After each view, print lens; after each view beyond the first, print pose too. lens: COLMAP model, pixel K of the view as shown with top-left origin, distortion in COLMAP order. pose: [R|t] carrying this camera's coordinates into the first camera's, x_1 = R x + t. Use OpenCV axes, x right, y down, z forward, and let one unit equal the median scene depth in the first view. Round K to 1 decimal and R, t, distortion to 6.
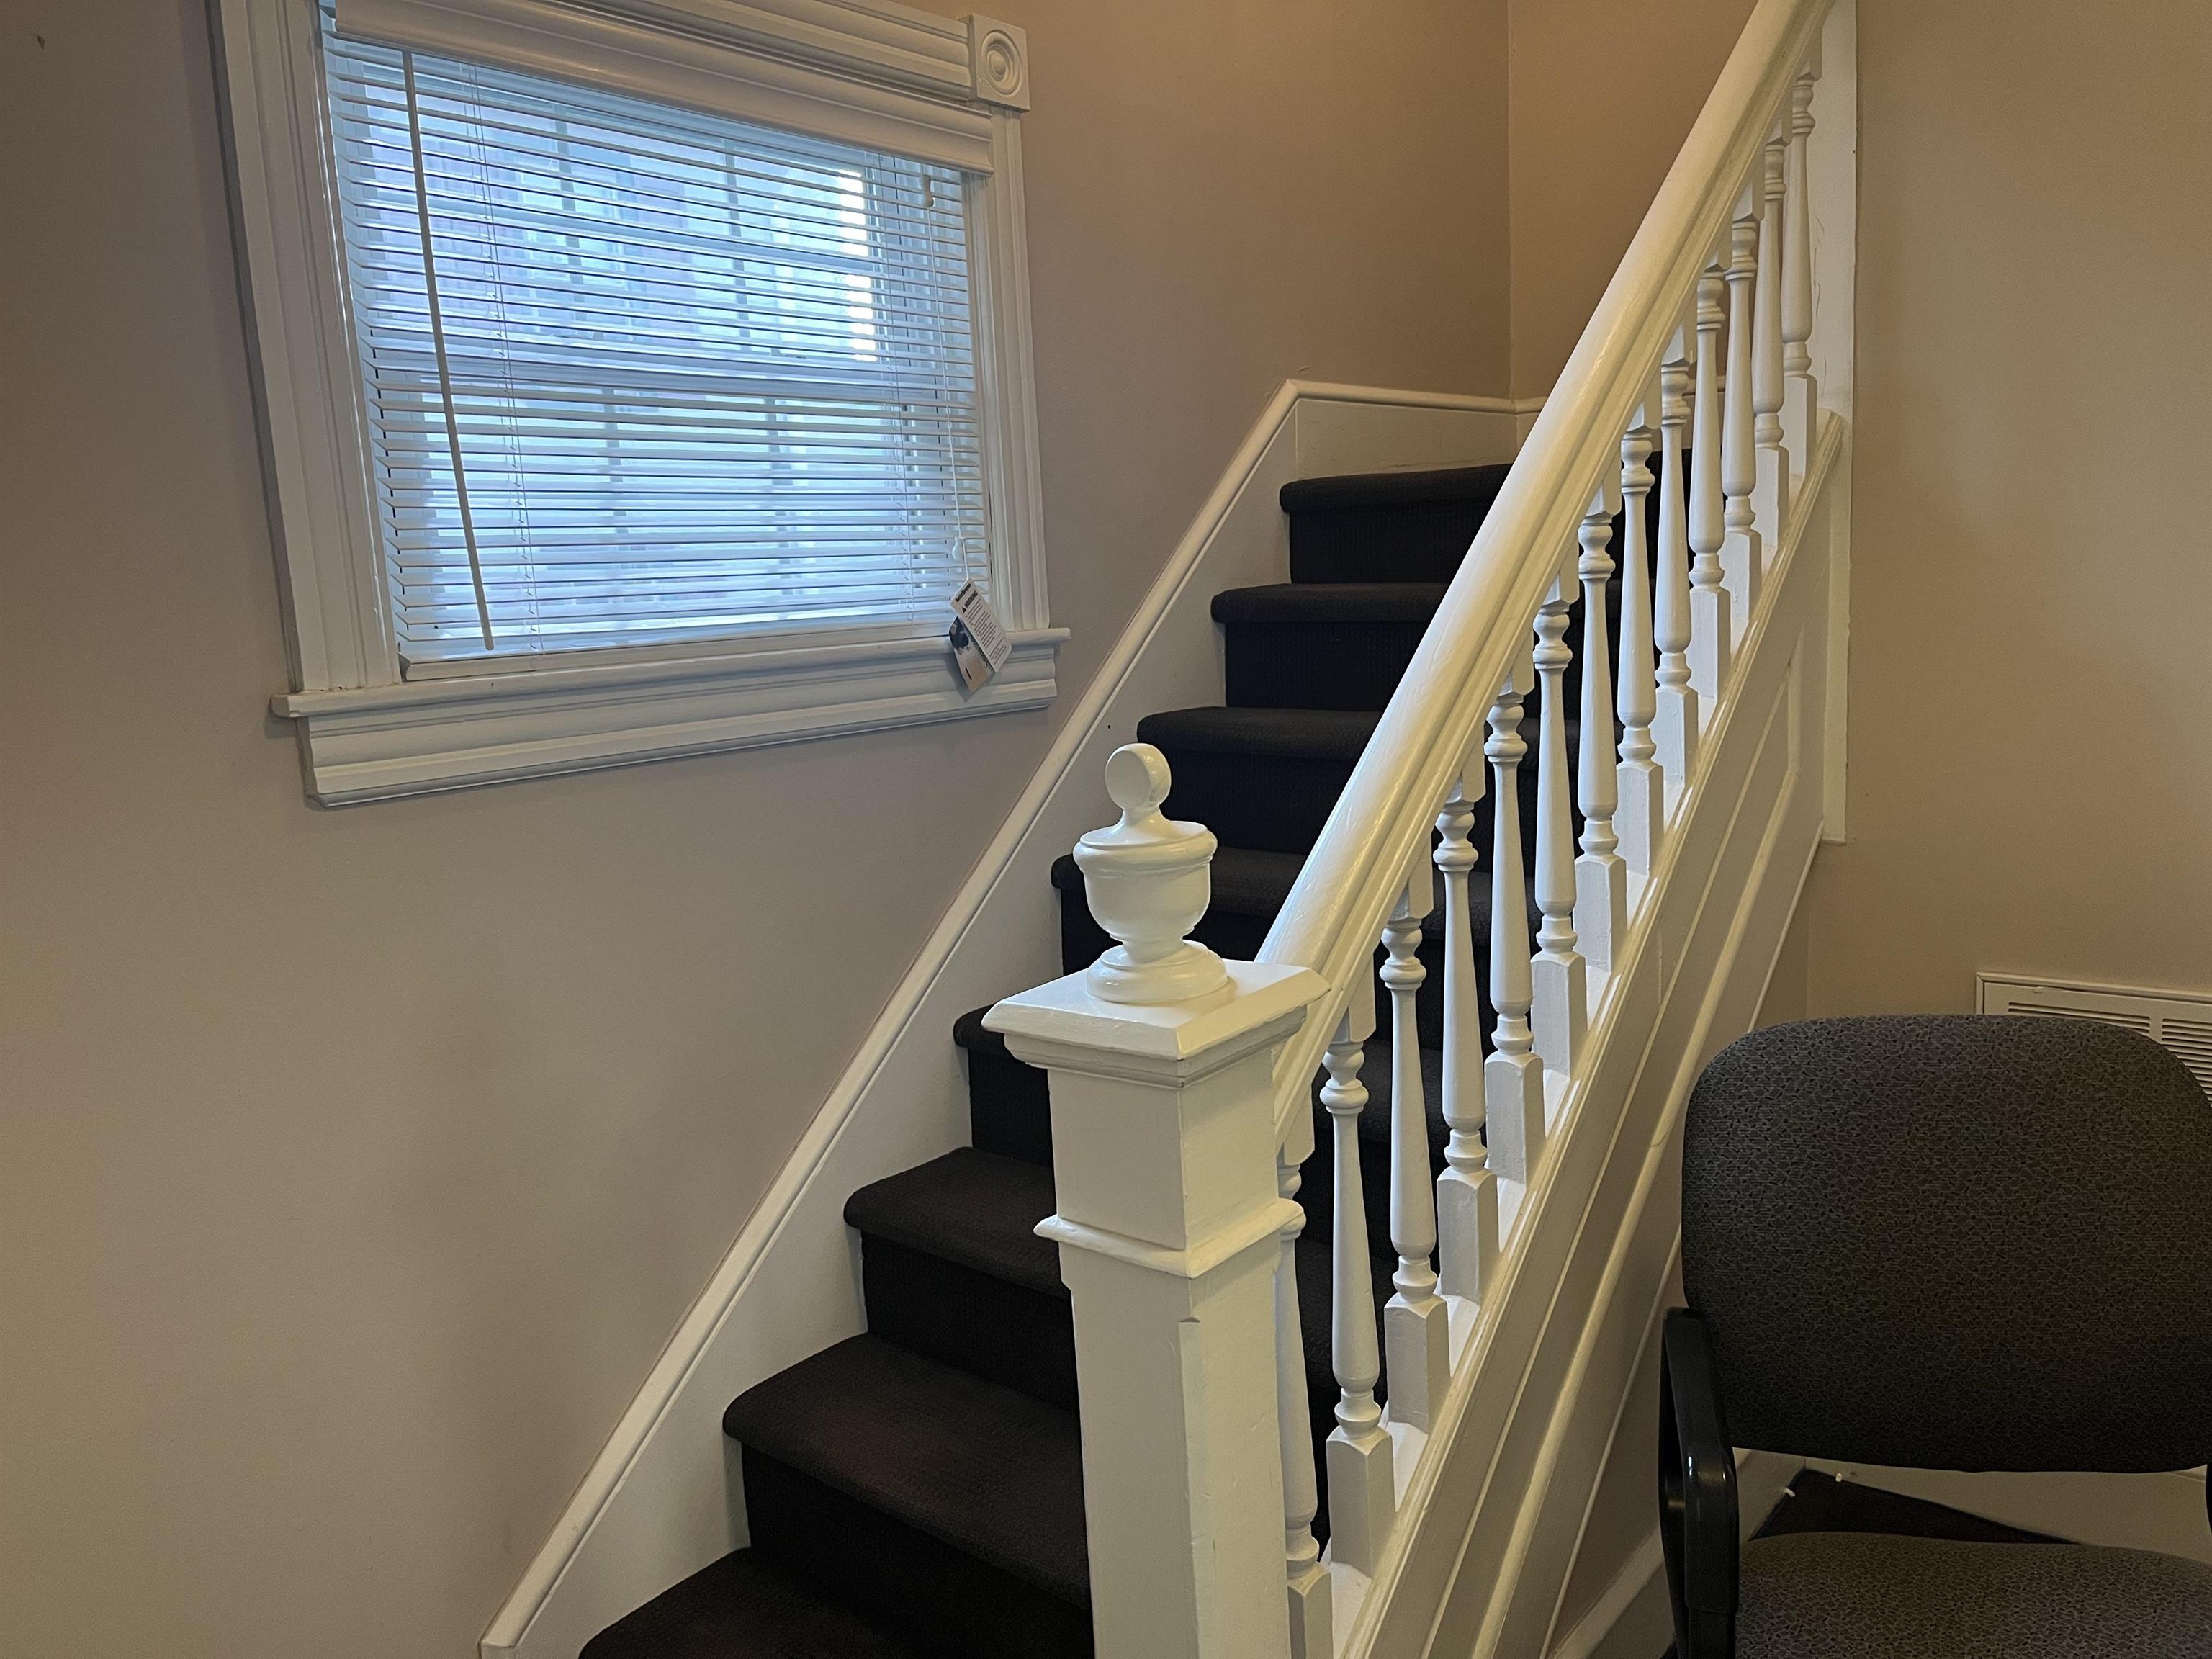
lens RADIAL K [[1691.3, 0, 1087.6], [0, 1691.3, 830.0], [0, 0, 1]] dist [0.027493, -0.000453]
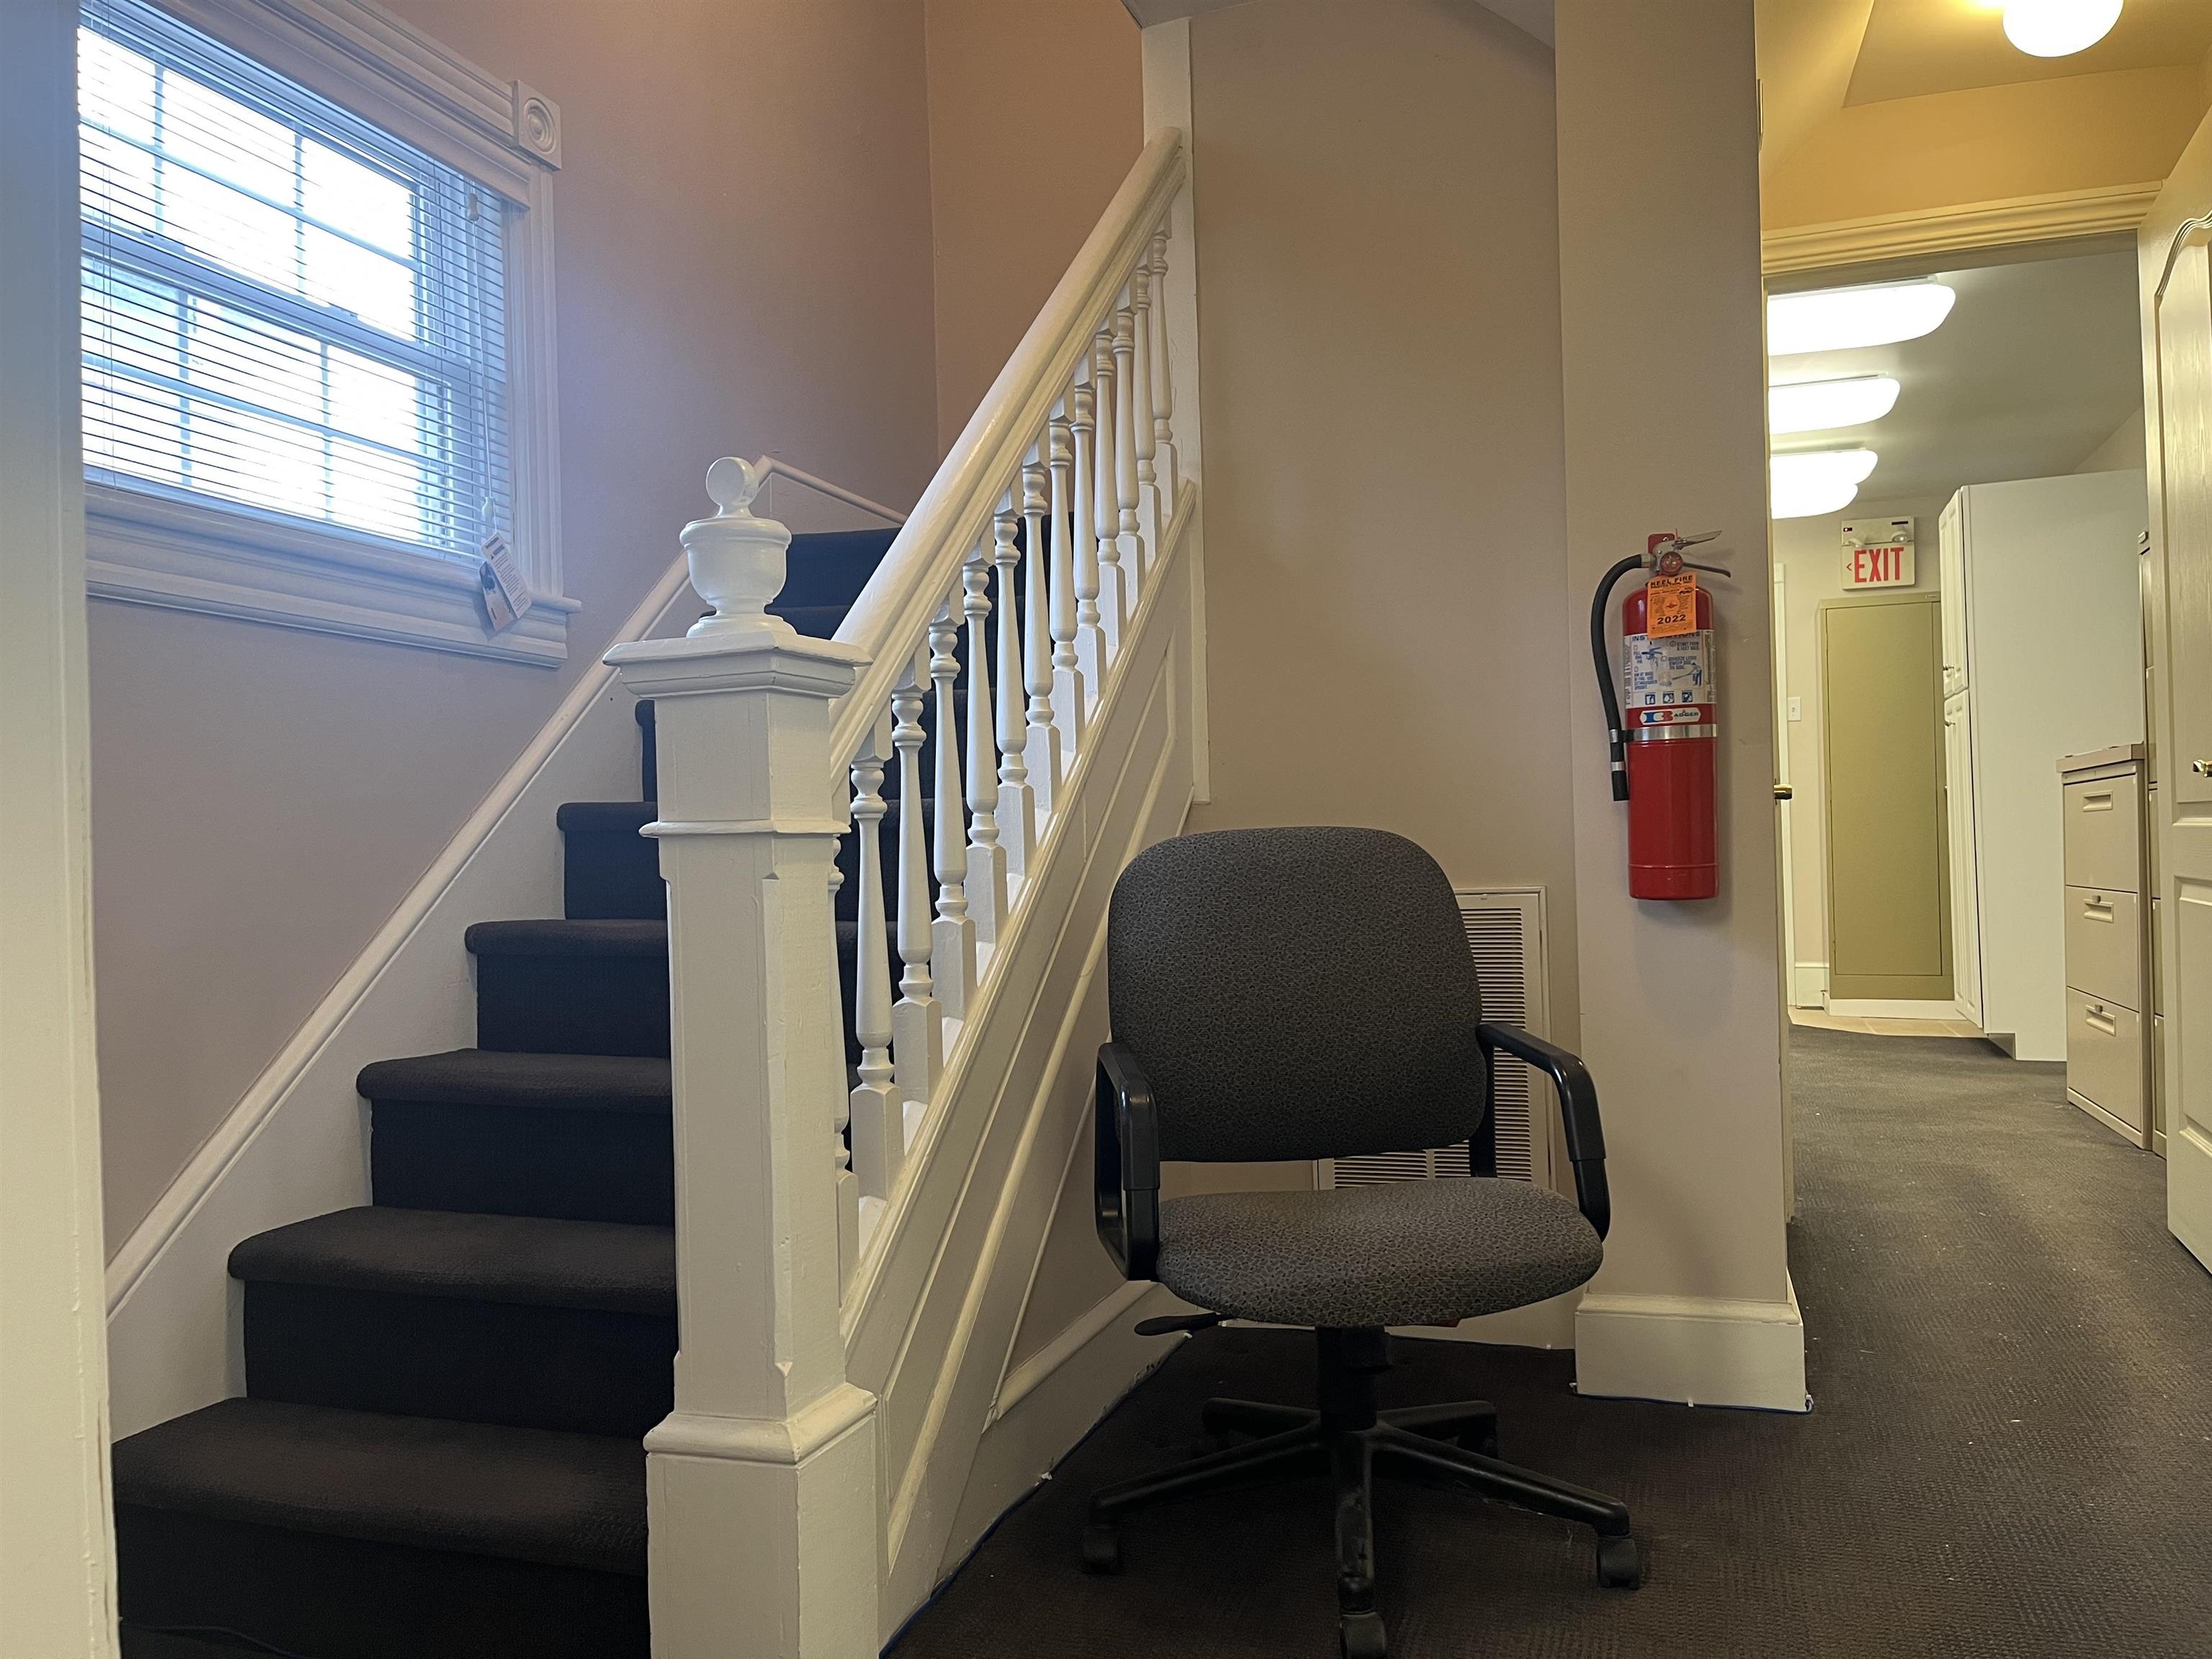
lens RADIAL K [[1670.7, 0, 1099.1], [0, 1670.7, 825.2], [0, 0, 1]] dist [0.037258, -0.042889]
pose [[0.935274, 0.036983, 0.351988, -0.087001], [0.026772, 0.984284, -0.174554, 0.266760], [-0.352911, 0.172679, 0.919584, -0.148475]]
